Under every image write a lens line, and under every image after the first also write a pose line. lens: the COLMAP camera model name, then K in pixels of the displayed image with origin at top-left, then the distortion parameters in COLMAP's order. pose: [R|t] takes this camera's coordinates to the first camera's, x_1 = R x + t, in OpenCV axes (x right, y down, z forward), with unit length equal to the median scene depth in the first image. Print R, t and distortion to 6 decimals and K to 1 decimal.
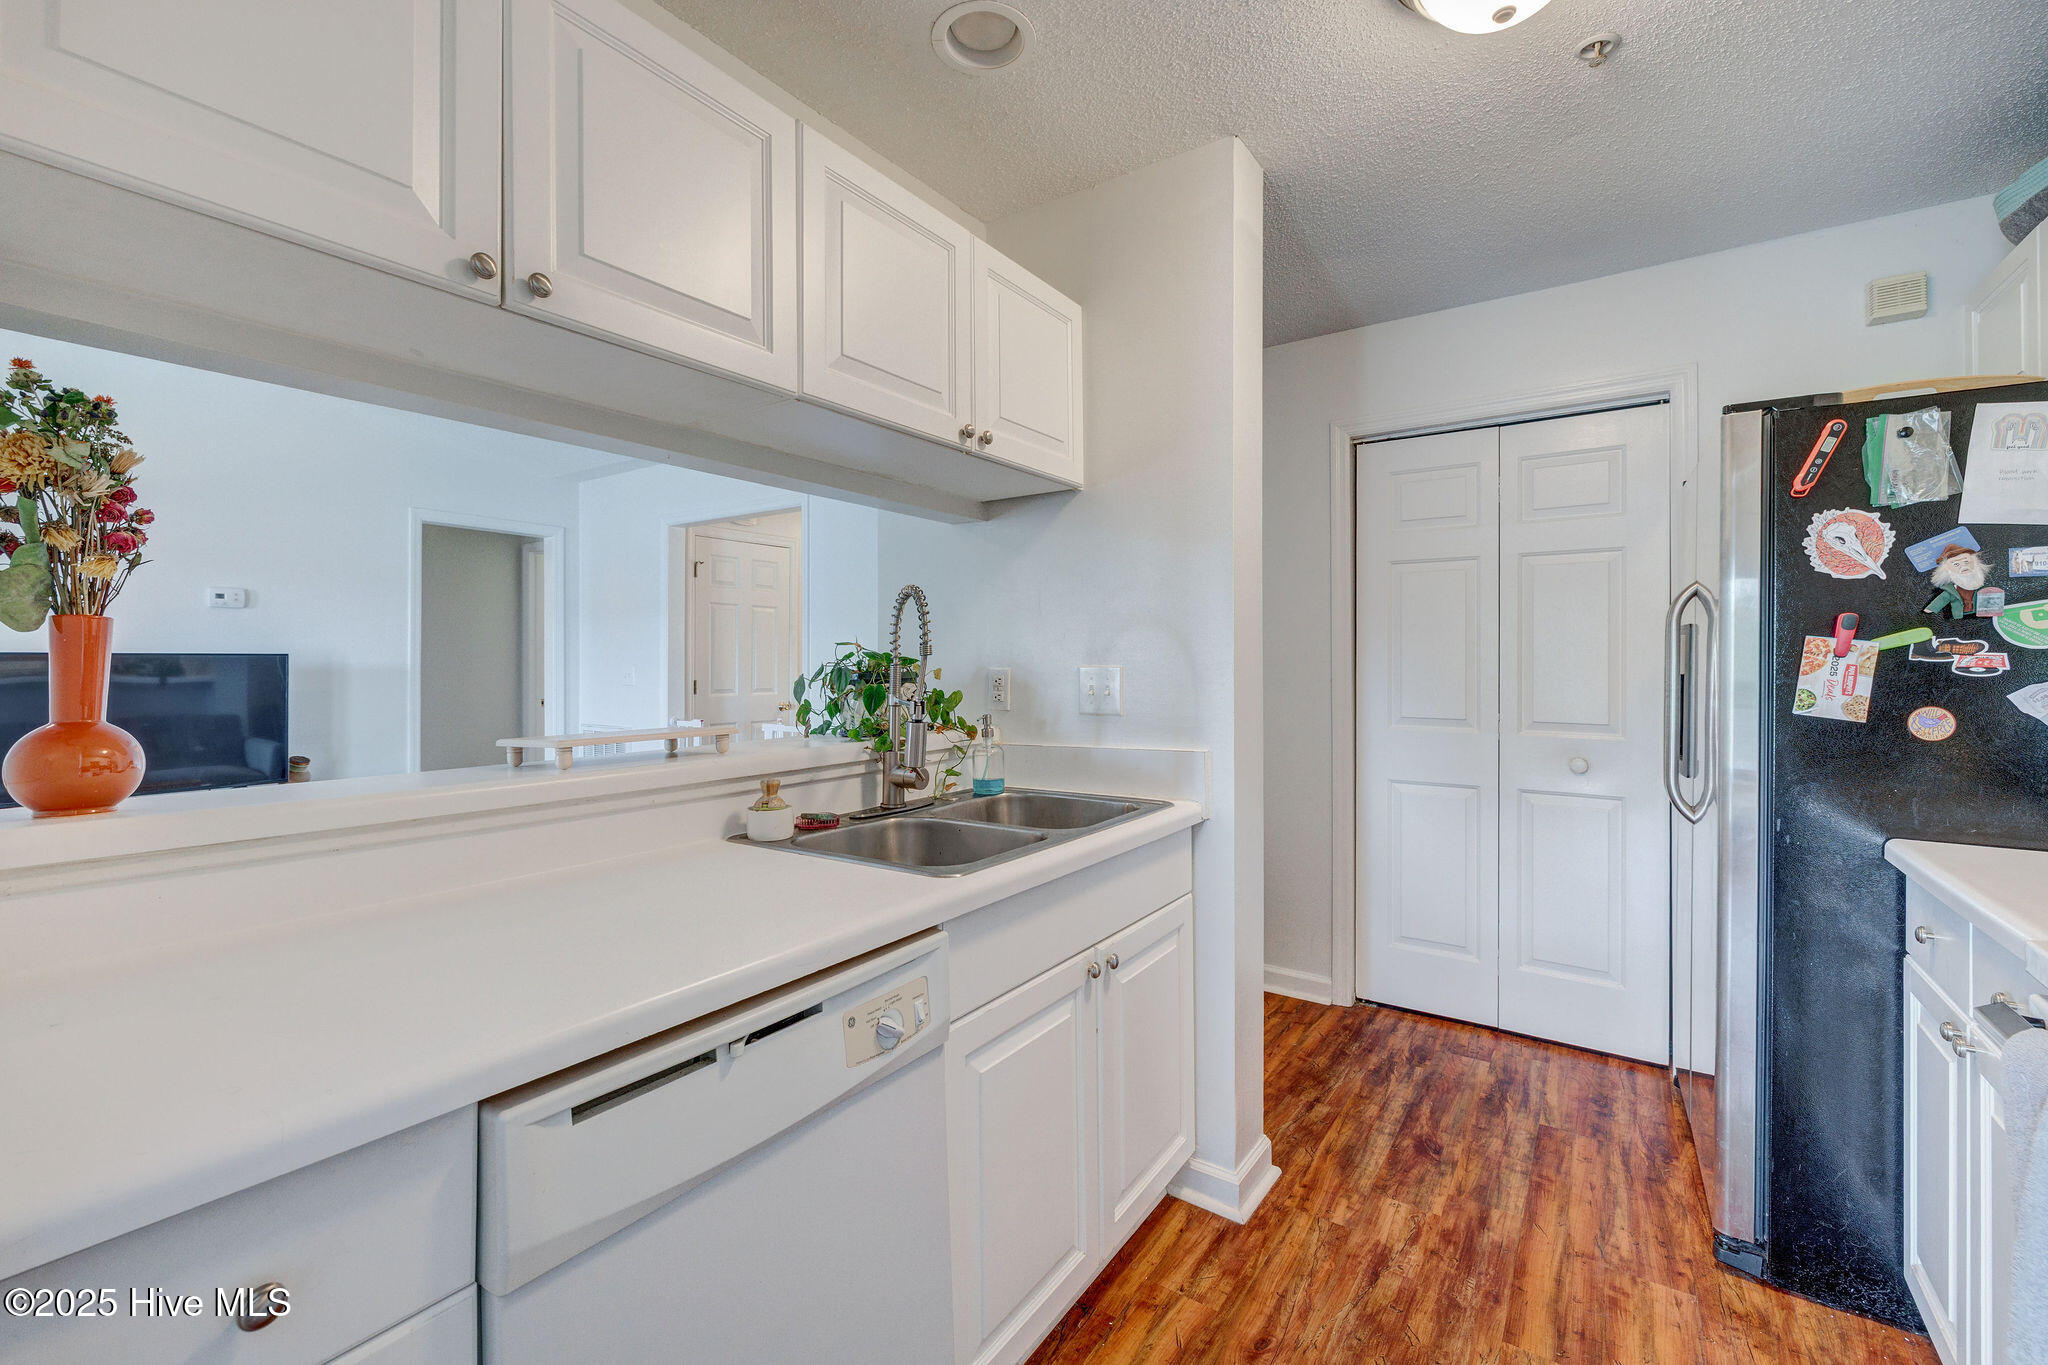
lens RADIAL K [[857.7, 0, 1022.4], [0, 857.7, 666.2], [0, 0, 1]] dist [-0.001946, 0.001150]
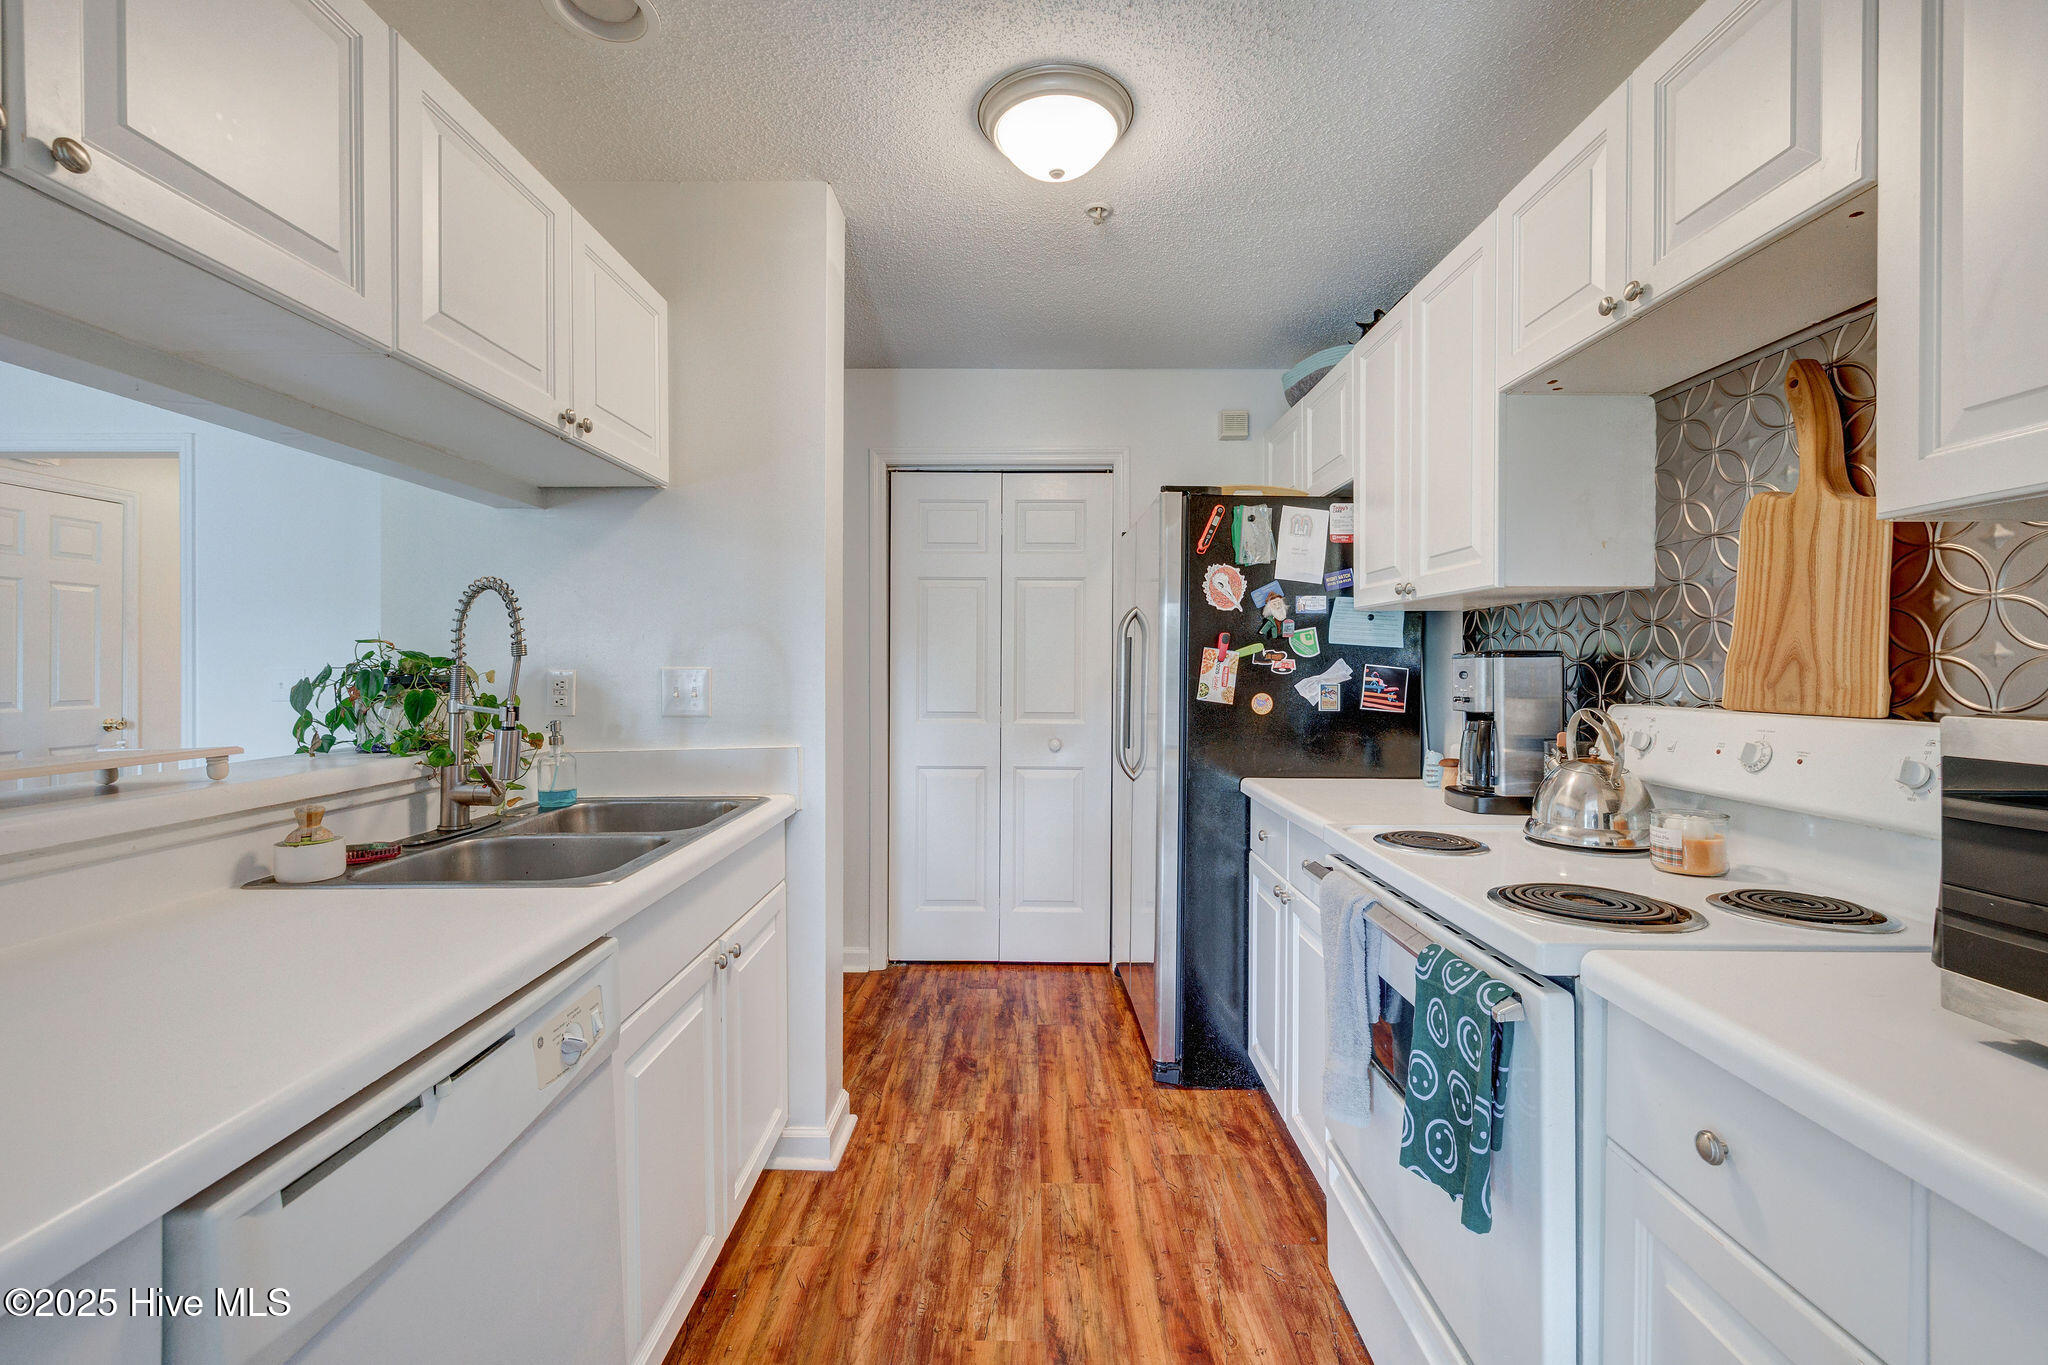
lens RADIAL K [[857.7, 0, 1020.3], [0, 857.7, 679.6], [0, 0, 1]] dist [-0.001946, 0.001150]
pose [[0.824433, -0.008296, 0.565899, -0.188714], [0.000576, 0.999904, 0.013819, 0.000083], [-0.565960, -0.011066, 0.824358, -0.050420]]
